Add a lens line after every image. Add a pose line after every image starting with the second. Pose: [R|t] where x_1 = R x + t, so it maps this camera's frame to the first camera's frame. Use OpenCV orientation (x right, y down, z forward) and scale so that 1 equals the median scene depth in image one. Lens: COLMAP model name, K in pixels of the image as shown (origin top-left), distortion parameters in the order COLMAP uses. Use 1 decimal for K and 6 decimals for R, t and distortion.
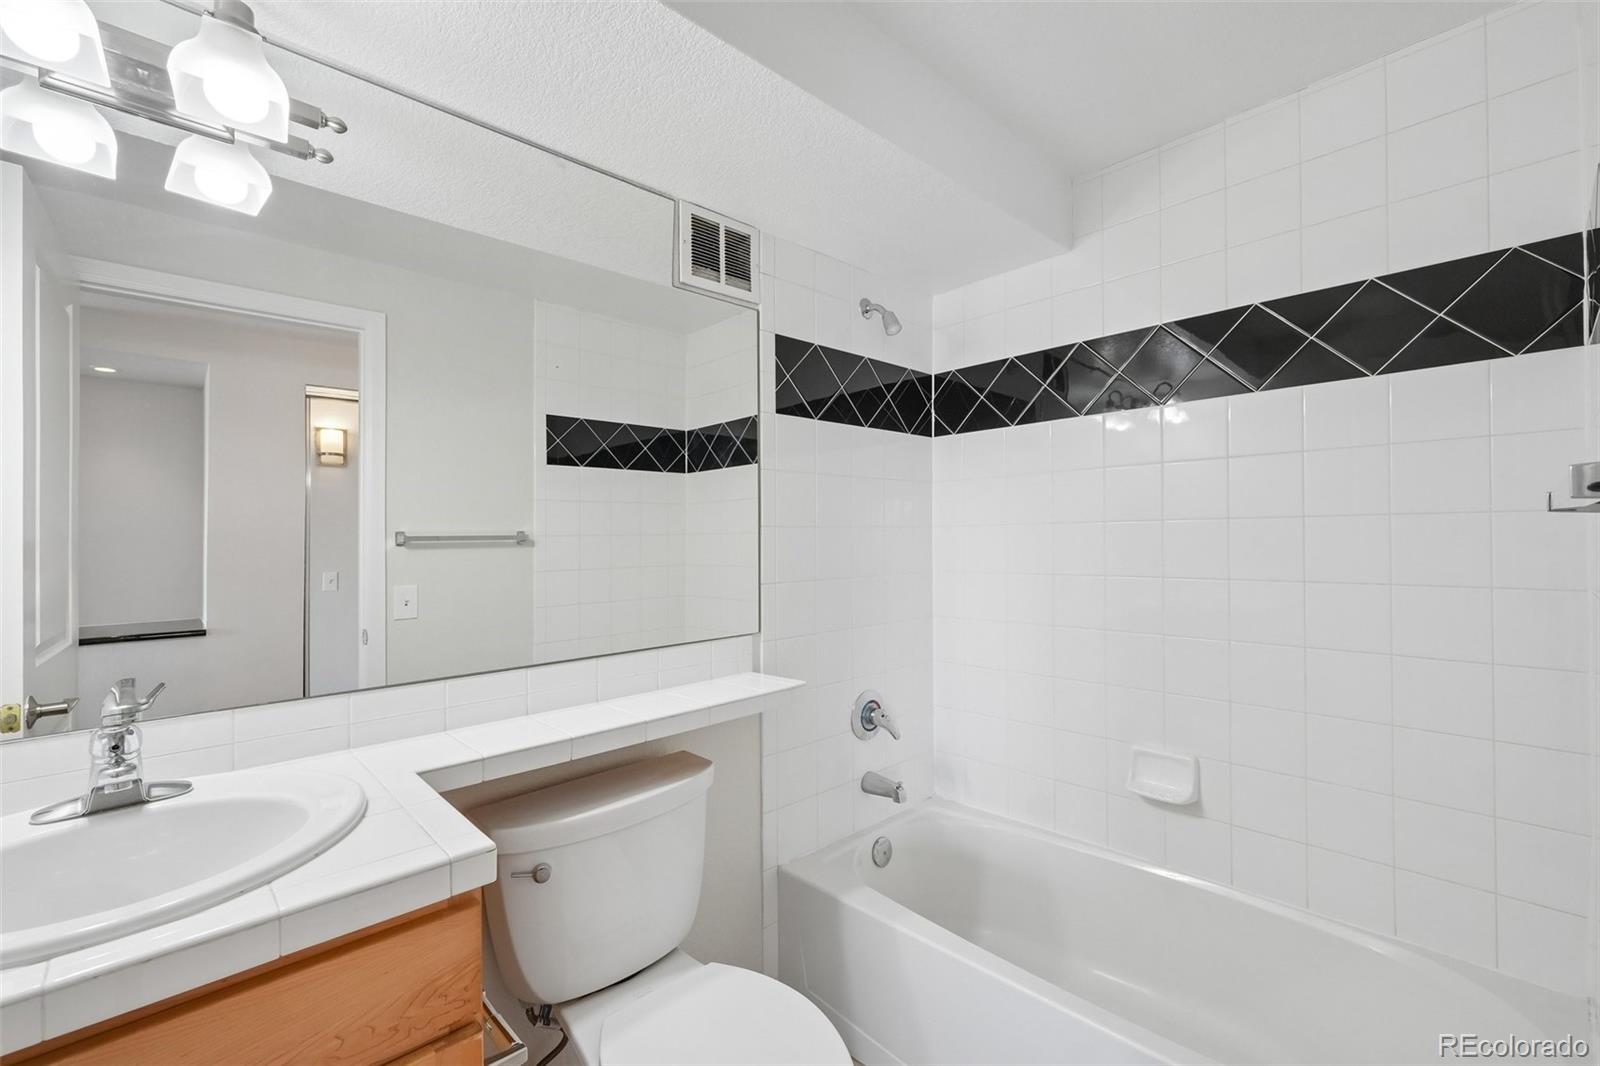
lens RADIAL K [[691.1, 0, 801.8], [0, 691.1, 526.9], [0, 0, 1]] dist [-0.001676, -0.000346]
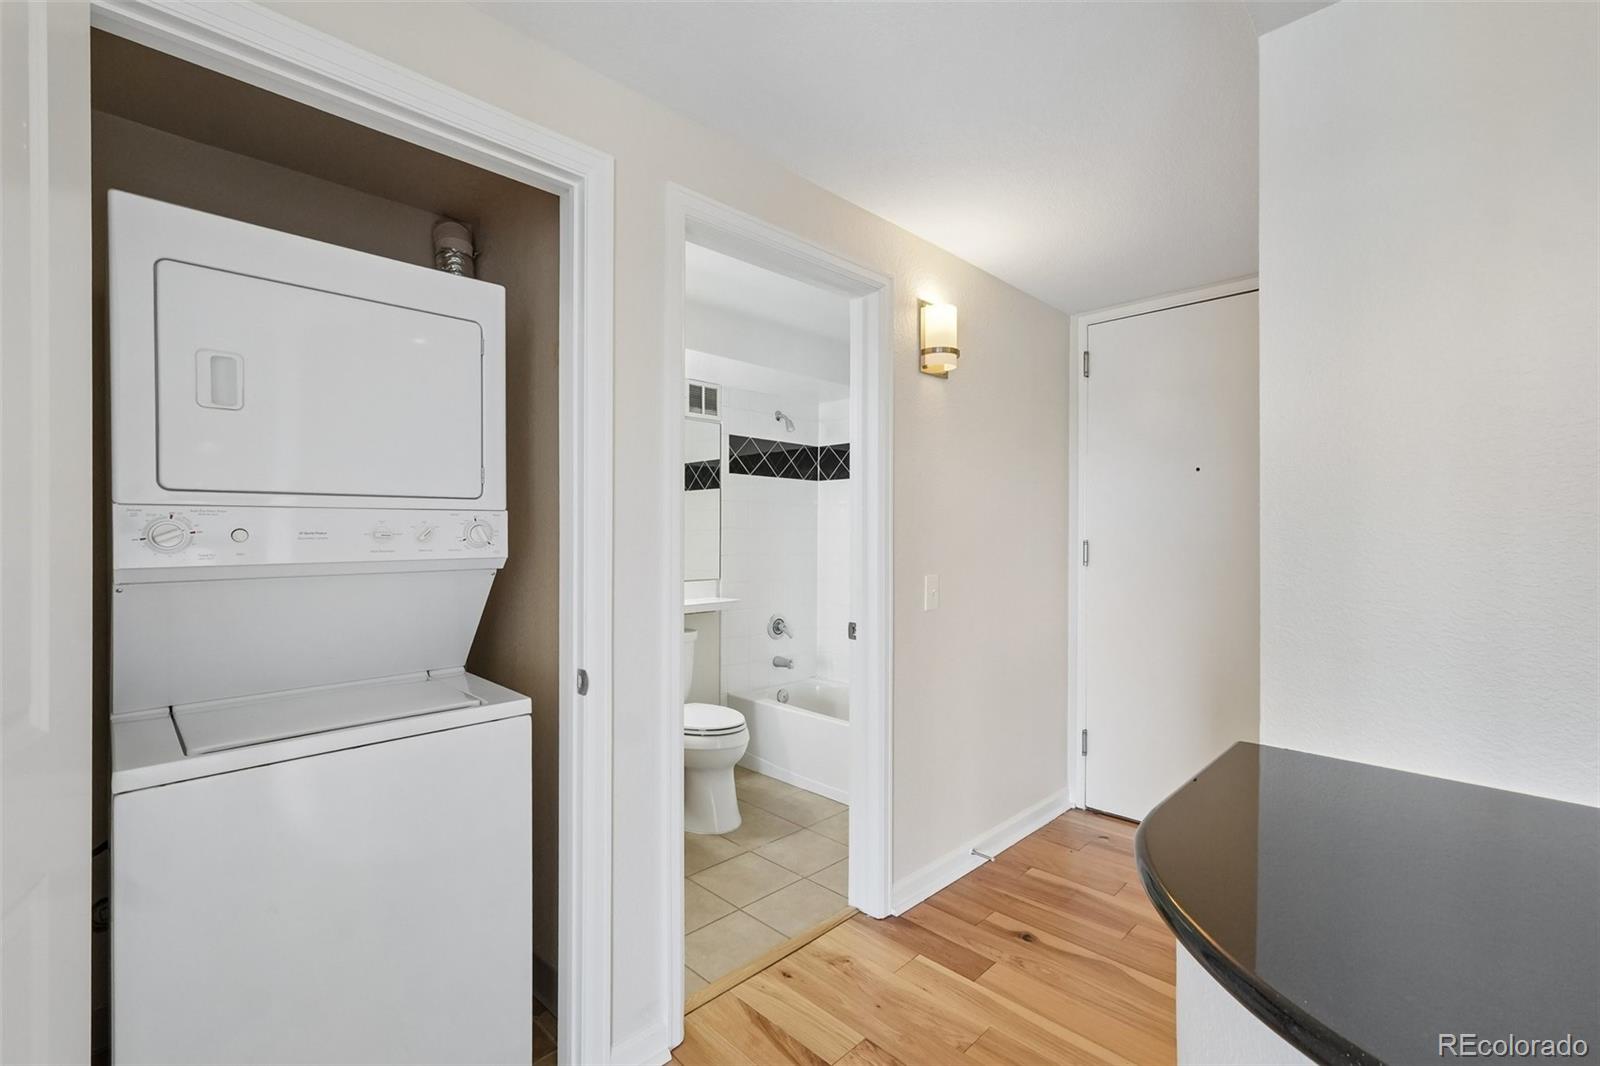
lens RADIAL K [[691.1, 0, 798.7], [0, 691.1, 539.9], [0, 0, 1]] dist [-0.001676, -0.000346]
pose [[0.999748, 0.010610, 0.019759, 0.123045], [-0.010841, 0.999873, 0.011643, 0.006818], [-0.019633, -0.011855, 0.999737, -0.998829]]
